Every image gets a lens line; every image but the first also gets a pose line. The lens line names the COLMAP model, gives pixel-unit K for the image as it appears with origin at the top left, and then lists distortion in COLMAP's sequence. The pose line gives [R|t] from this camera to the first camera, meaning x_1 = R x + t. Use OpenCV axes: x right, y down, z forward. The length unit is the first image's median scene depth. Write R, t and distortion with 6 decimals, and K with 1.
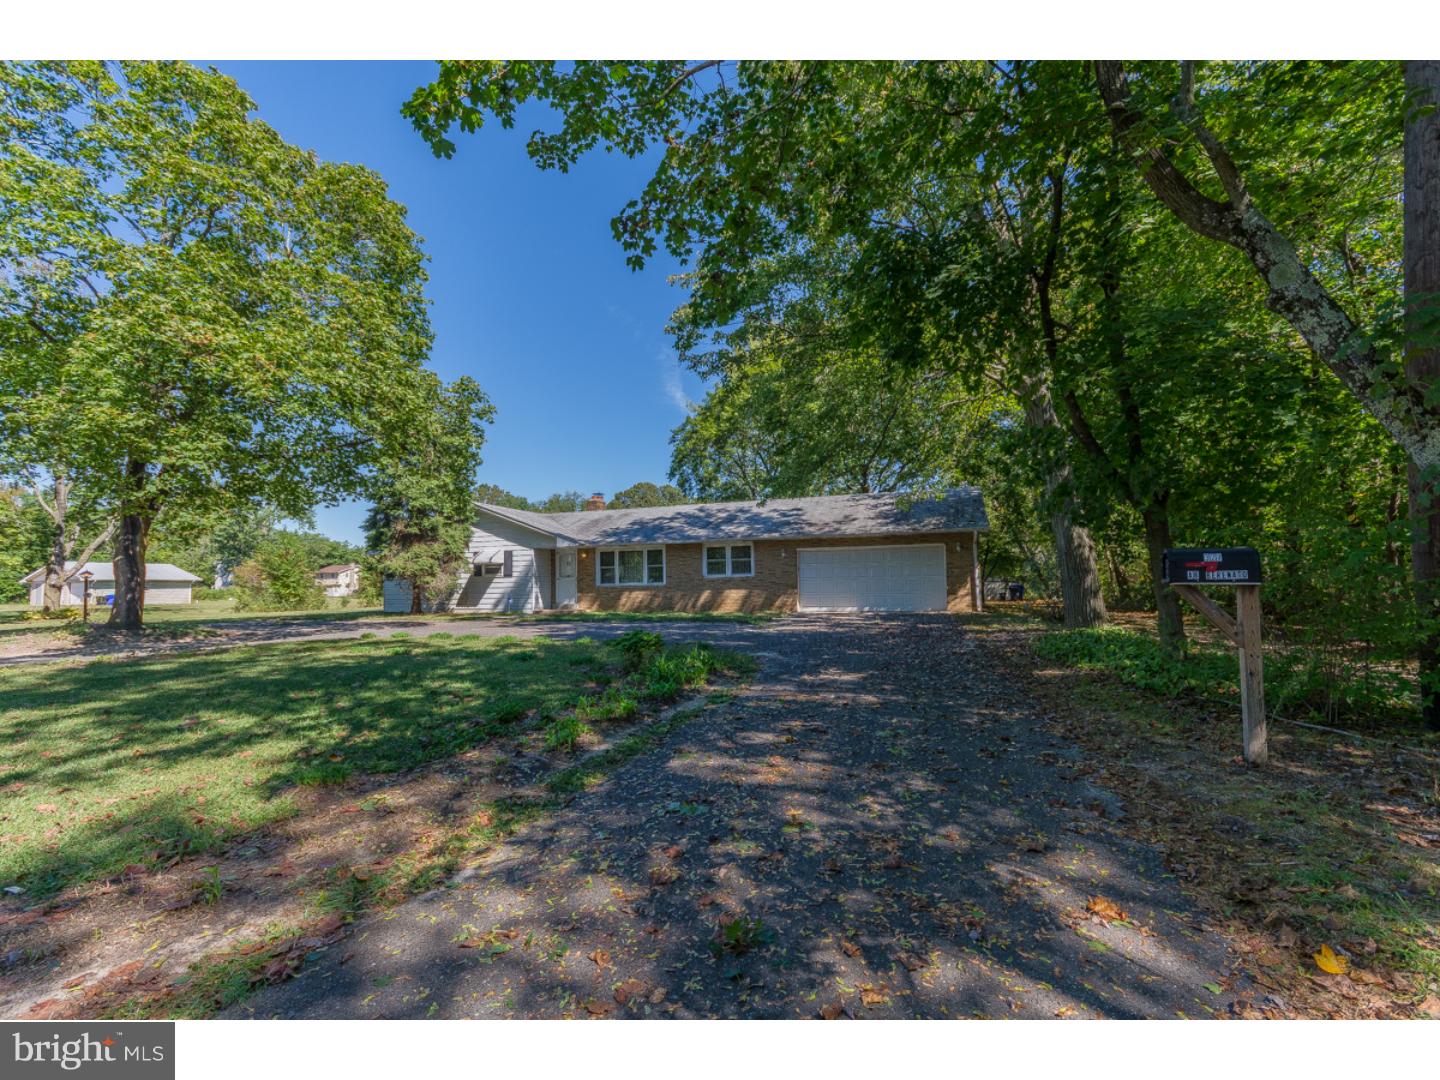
lens RADIAL K [[631.1, 0, 718.7], [0, 631.1, 547.4], [0, 0, 1]] dist [0.001903, 0.000375]
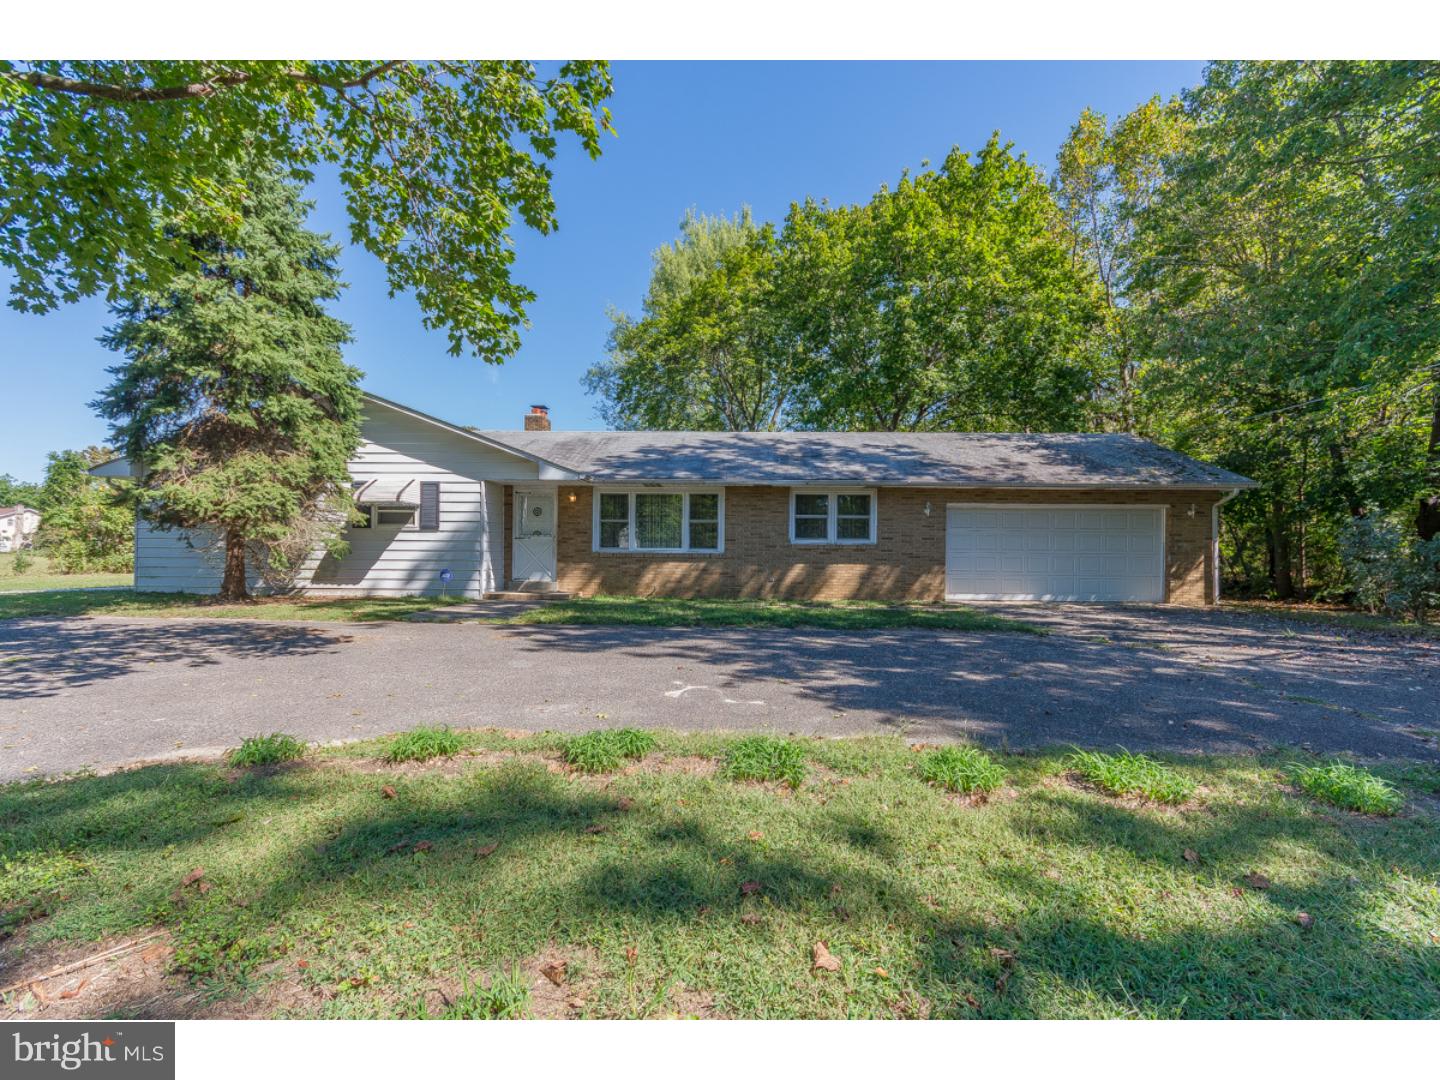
lens RADIAL K [[631.1, 0, 718.7], [0, 631.1, 547.4], [0, 0, 1]] dist [0.001903, 0.000375]
pose [[0.951093, 0.028999, 0.307541, -0.278072], [-0.044985, 0.997973, 0.045019, 0.026980], [-0.305612, -0.056653, 0.950469, 0.432142]]
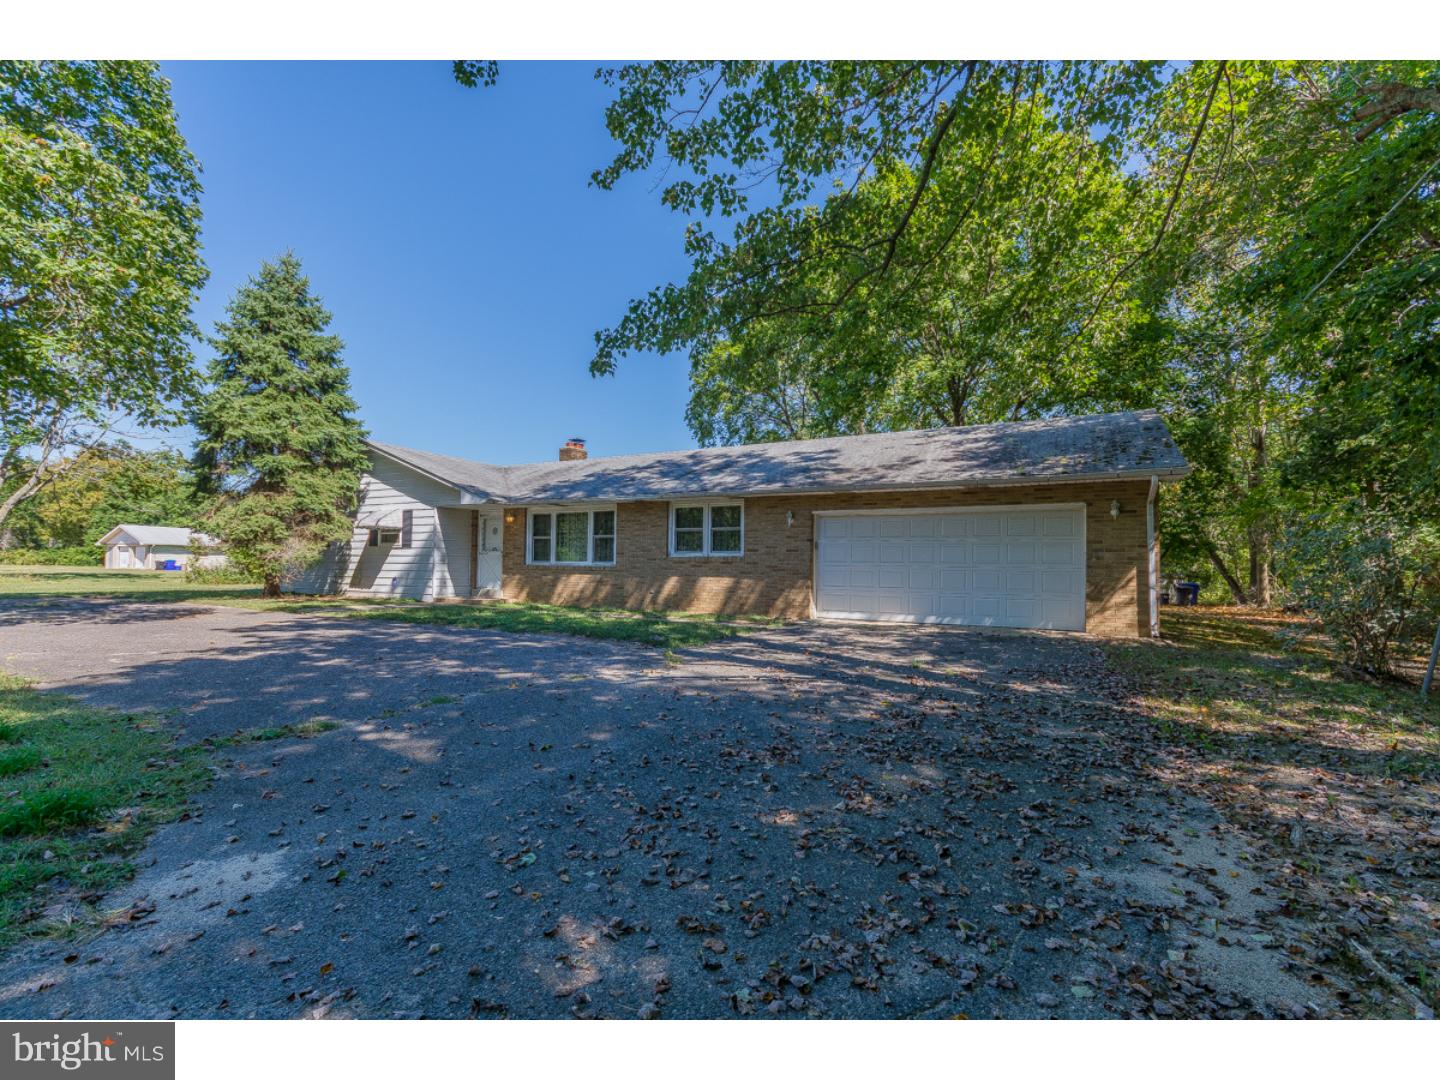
lens RADIAL K [[642.1, 0, 727.4], [0, 642.1, 543.0], [0, 0, 1]] dist [0.000202, 0.000206]
pose [[0.987827, 0.025545, -0.153442, 0.129804], [-0.022451, 0.999509, 0.021858, 0.019268], [0.153925, -0.018147, 0.987916, 0.376432]]
